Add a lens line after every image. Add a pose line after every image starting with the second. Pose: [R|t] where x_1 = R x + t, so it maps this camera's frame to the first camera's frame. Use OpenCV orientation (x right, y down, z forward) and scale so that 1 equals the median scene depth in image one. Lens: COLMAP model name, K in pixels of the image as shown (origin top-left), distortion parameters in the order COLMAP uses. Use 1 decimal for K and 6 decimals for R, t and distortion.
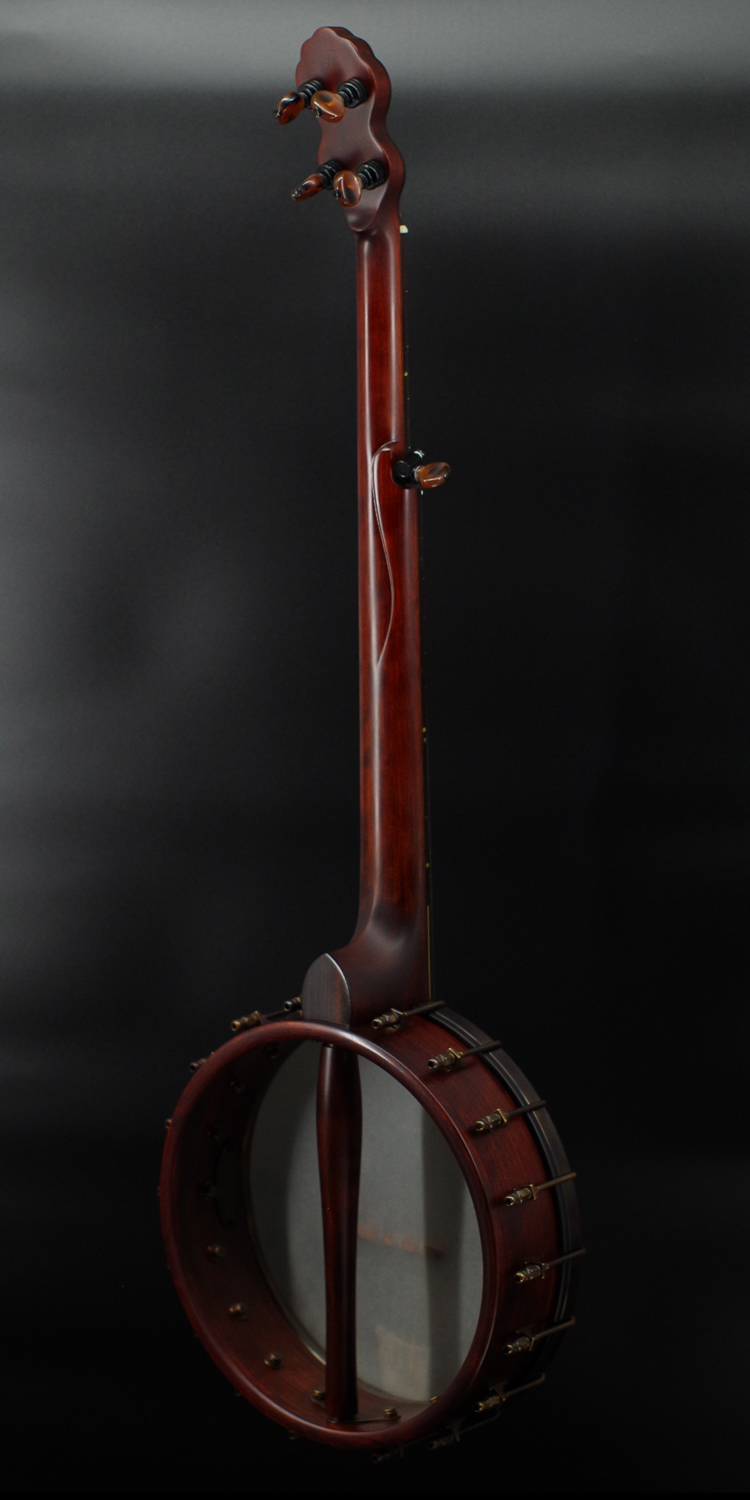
lens RADIAL K [[3402.5, 0, 375.0], [0, 3402.5, 750.0], [0, 0, 1]] dist [-0.216851, 0.647171]
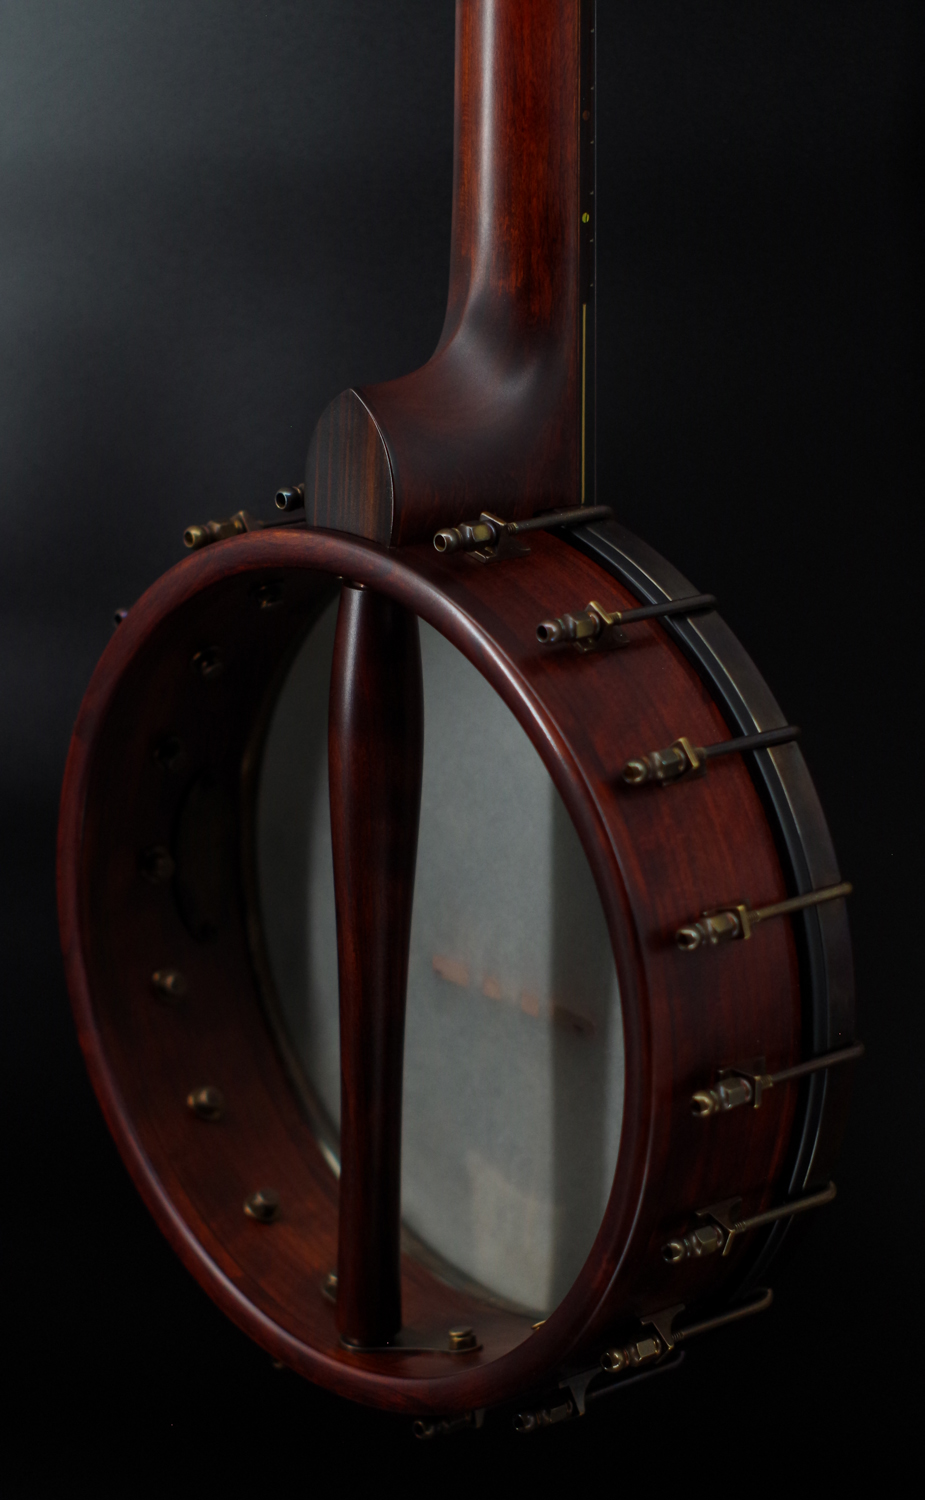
lens RADIAL K [[3641.4, 0, 462.6], [0, 3641.4, 841.5], [0, 0, 1]] dist [-0.115194, -0.660664]
pose [[0.989123, 0.064175, -0.132354, 0.071709], [-0.045226, 0.988904, 0.141504, 0.049708], [0.139967, -0.133979, 0.981050, 0.495999]]
